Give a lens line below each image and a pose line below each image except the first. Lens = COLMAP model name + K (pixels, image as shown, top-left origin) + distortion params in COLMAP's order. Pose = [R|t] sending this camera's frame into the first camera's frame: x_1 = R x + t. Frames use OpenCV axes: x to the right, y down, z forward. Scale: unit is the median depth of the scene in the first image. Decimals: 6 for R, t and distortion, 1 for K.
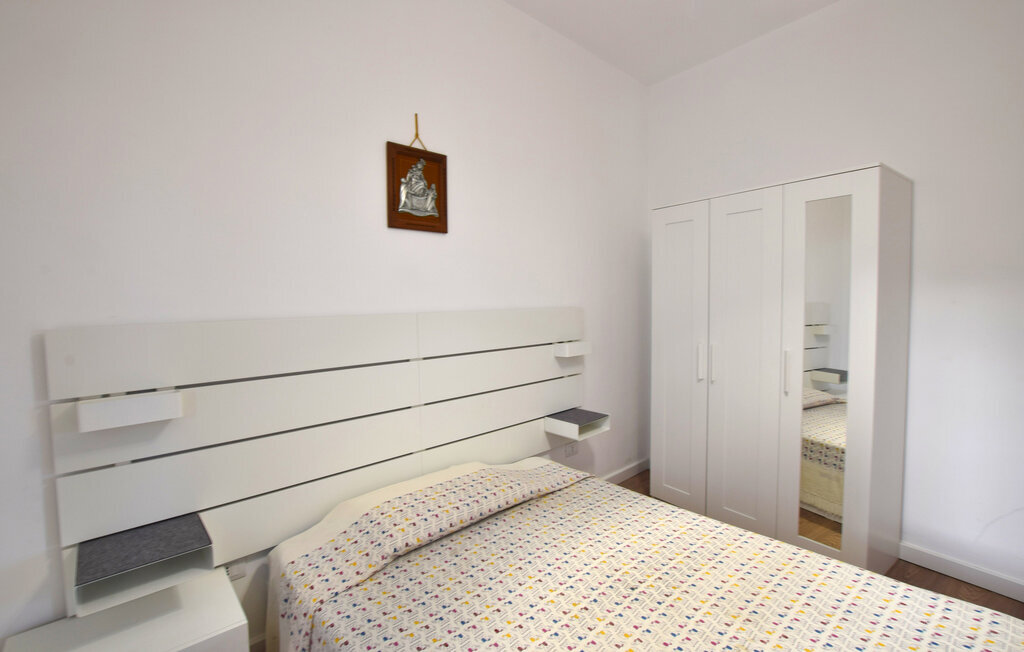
lens RADIAL K [[473.1, 0, 506.8], [0, 473.1, 309.9], [0, 0, 1]] dist [-0.030615, 0.000655]
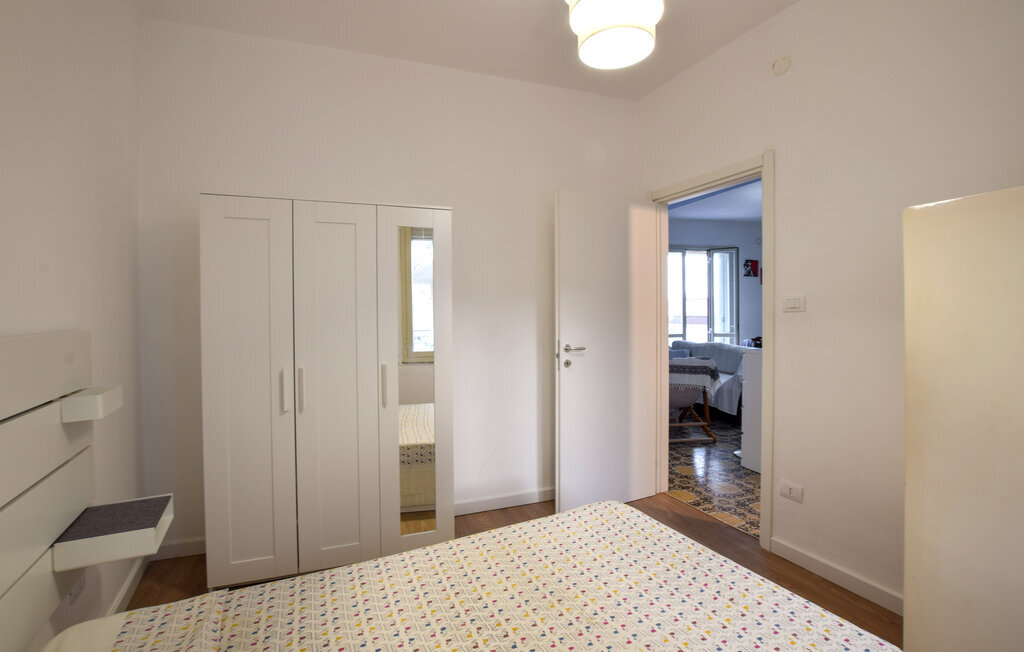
lens RADIAL K [[453.3, 0, 510.5], [0, 453.3, 312.1], [0, 0, 1]] dist [-0.035378, 0.006702]
pose [[0.258361, 0.033662, 0.965462, -0.305893], [0.053883, 0.997335, -0.049193, 0.037843], [-0.964545, 0.064732, 0.255858, 0.488310]]
